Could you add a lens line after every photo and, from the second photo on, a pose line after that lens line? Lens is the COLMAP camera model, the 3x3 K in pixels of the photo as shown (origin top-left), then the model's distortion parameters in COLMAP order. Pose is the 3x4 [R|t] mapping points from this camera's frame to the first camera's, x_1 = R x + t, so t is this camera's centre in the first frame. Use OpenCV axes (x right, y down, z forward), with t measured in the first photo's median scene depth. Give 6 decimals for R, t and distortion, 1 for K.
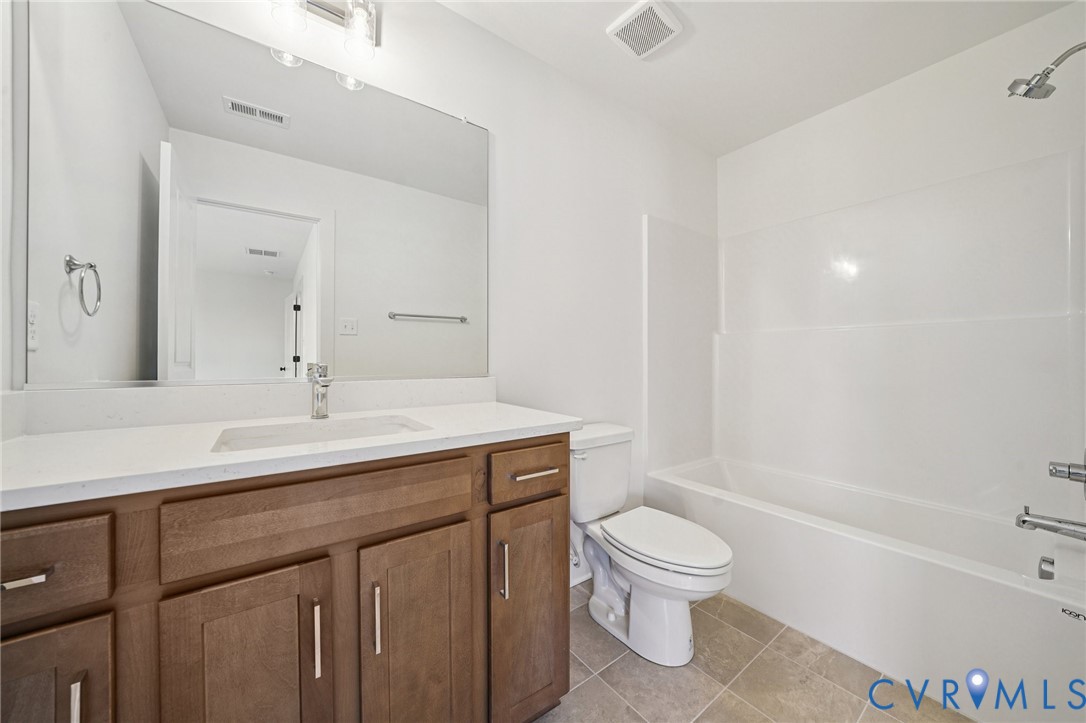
lens RADIAL K [[378.3, 0, 543.0], [0, 378.3, 361.5], [0, 0, 1]] dist [-0.000457, -0.000038]
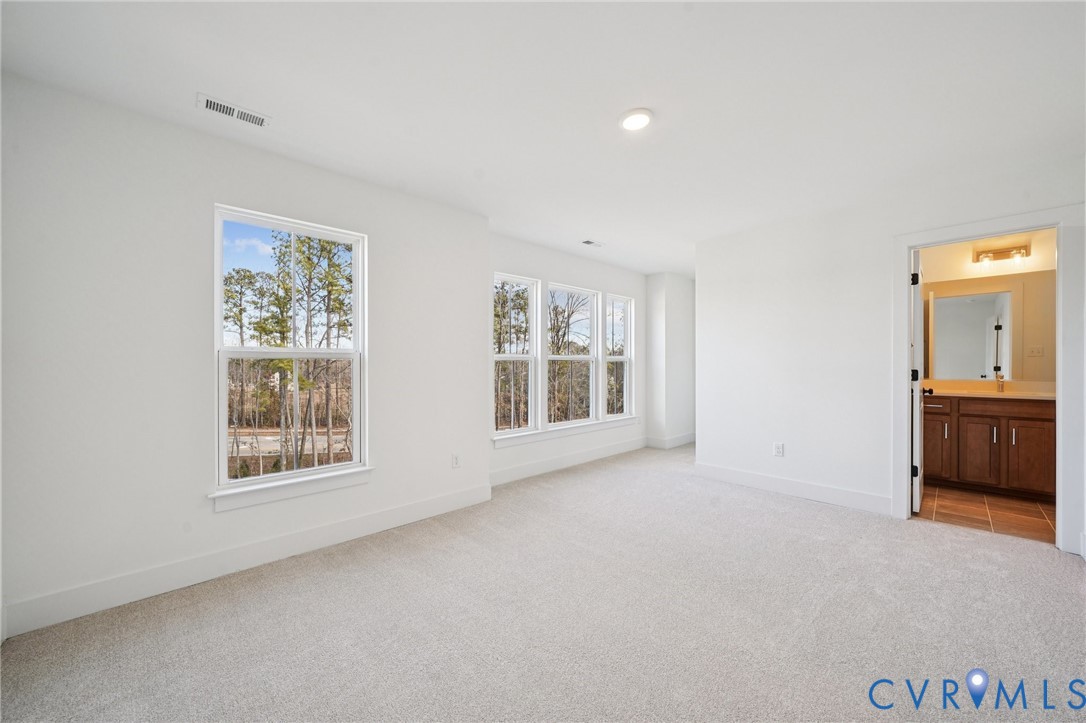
lens RADIAL K [[400.4, 0, 543.0], [0, 400.4, 361.5], [0, 0, 1]] dist [0.000991, 0.000166]
pose [[0.136176, -0.006252, -0.990665, 3.056600], [-0.005808, 0.999958, -0.007109, -0.077760], [0.990668, 0.006721, 0.136134, -4.480428]]
